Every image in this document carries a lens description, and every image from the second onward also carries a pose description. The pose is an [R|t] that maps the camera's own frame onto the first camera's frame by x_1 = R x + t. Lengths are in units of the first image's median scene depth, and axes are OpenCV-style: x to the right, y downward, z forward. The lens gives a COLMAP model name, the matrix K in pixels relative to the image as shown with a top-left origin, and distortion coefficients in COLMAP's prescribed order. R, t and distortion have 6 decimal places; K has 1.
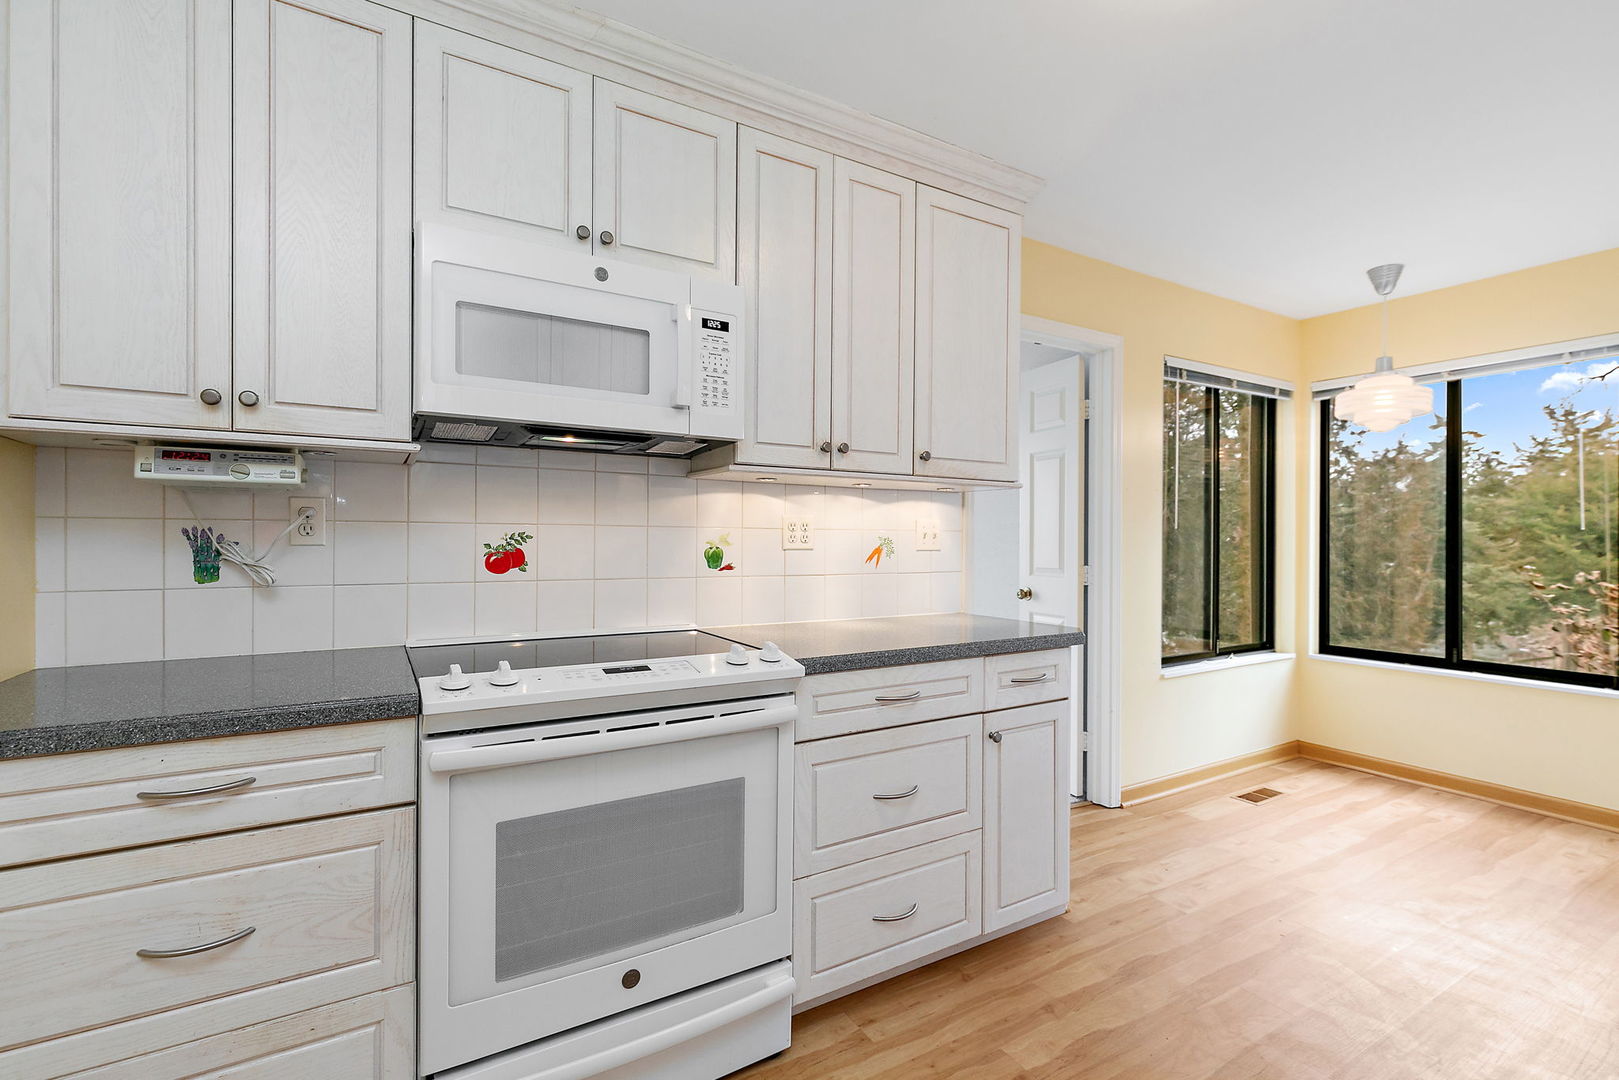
lens RADIAL K [[746.3, 0, 814.8], [0, 746.3, 537.5], [0, 0, 1]] dist [0.000151, 0.001206]
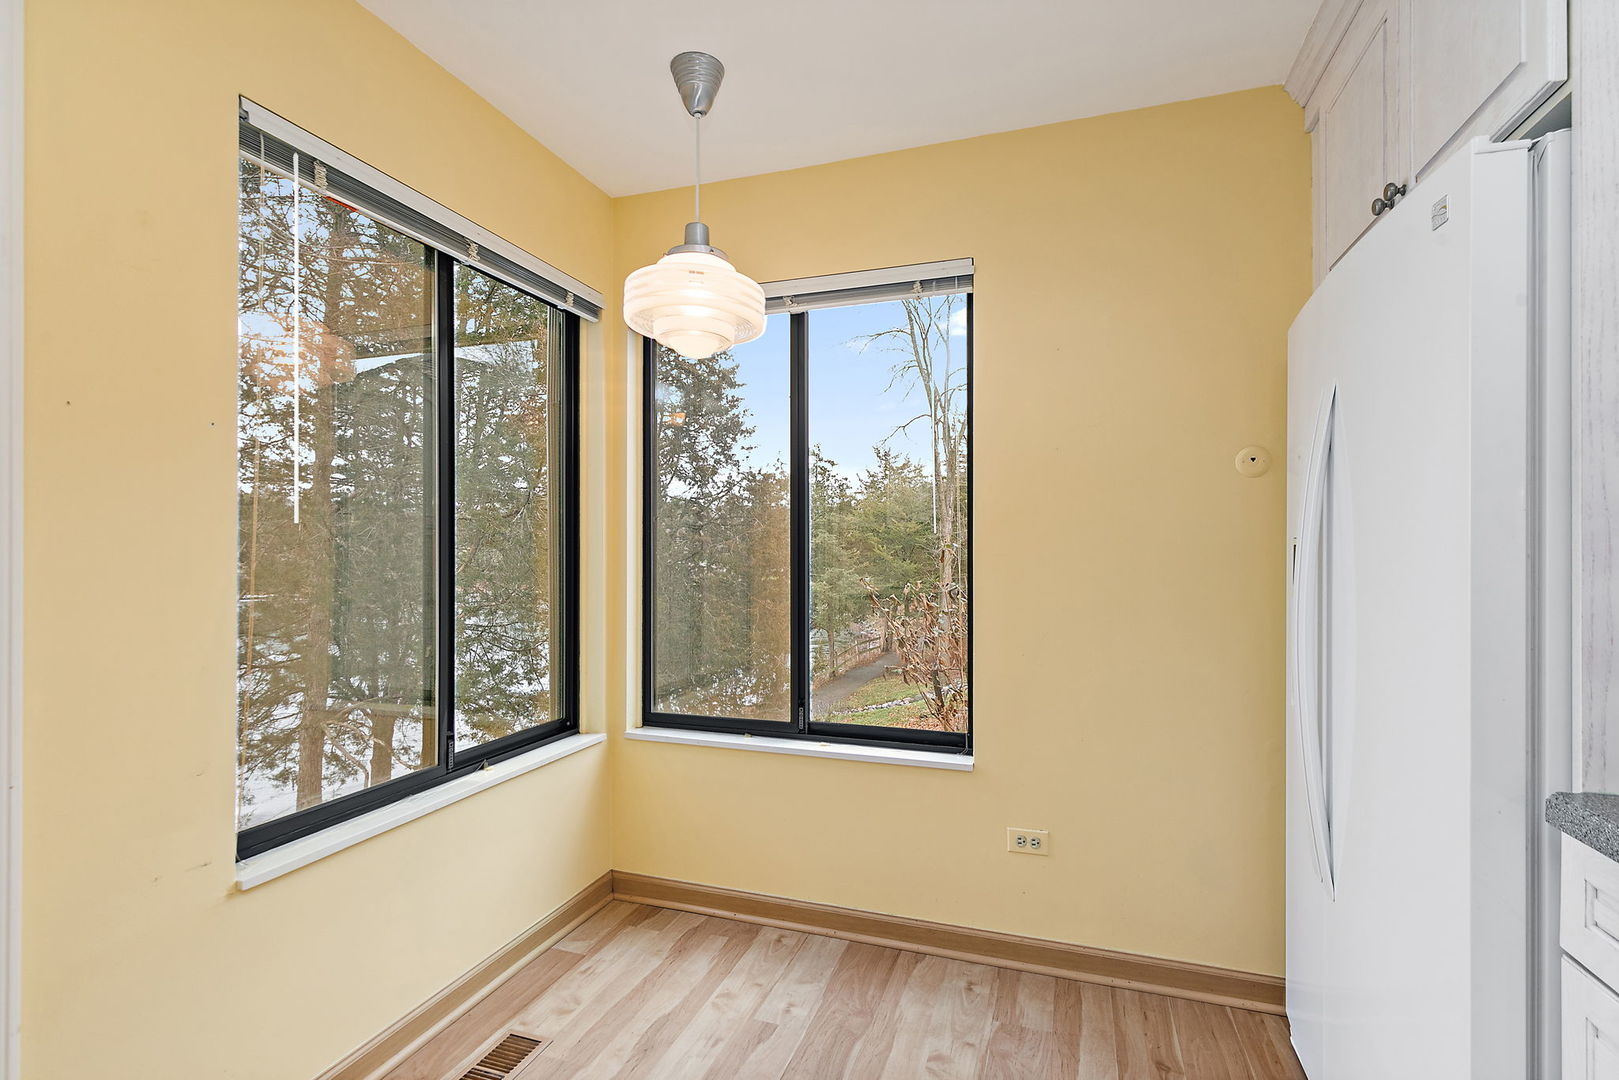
lens RADIAL K [[746.3, 0, 810.2], [0, 746.3, 546.4], [0, 0, 1]] dist [0.000151, 0.001206]
pose [[0.770877, 0.000053, 0.636984, 0.422454], [0.003293, 0.999986, -0.004068, 0.003944], [-0.636976, 0.005234, 0.770866, 0.460845]]
